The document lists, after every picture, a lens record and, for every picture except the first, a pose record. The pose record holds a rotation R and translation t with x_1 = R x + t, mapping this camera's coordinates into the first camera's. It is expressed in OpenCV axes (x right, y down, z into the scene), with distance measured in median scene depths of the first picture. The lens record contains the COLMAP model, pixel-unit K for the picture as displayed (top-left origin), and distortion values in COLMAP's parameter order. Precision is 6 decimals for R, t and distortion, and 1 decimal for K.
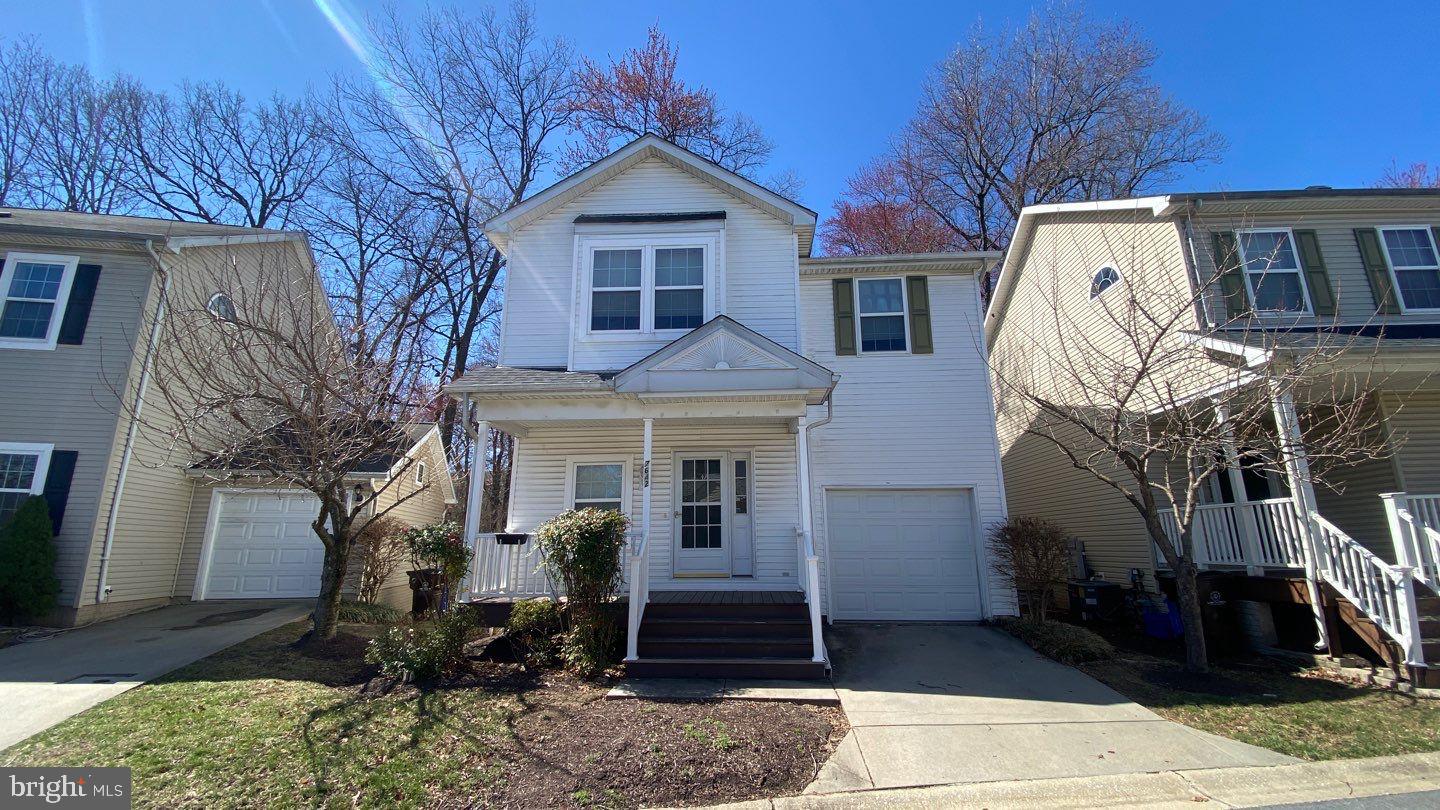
lens RADIAL K [[583.9, 0, 720.0], [0, 583.9, 405.0], [0, 0, 1]] dist [0.025370, -0.022170]
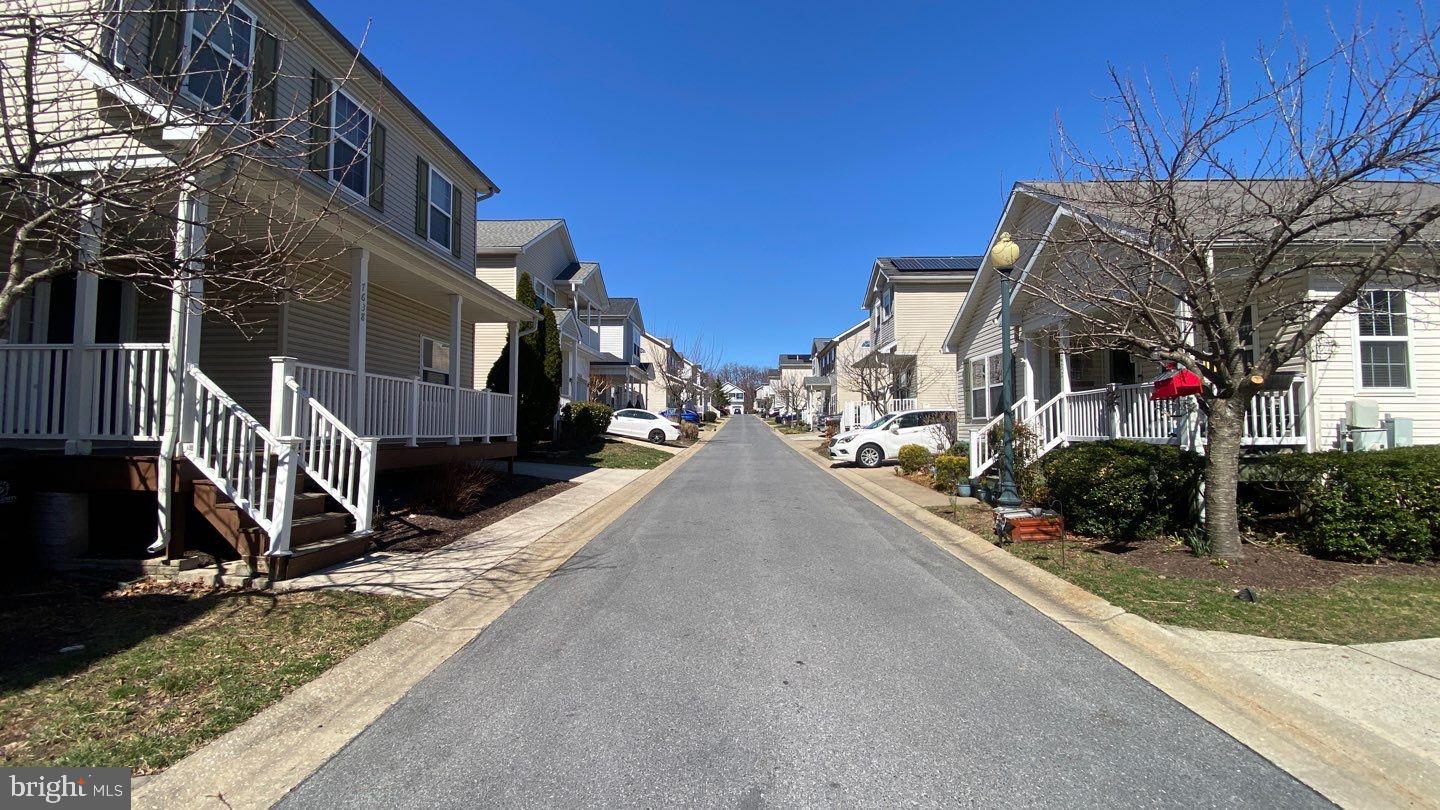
lens RADIAL K [[583.9, 0, 720.0], [0, 583.9, 405.0], [0, 0, 1]] dist [0.025370, -0.022170]
pose [[-0.011839, 0.050984, 0.998629, 0.296283], [-0.241155, 0.969074, -0.052334, 0.115806], [-0.970414, -0.241444, 0.000823, 0.370737]]
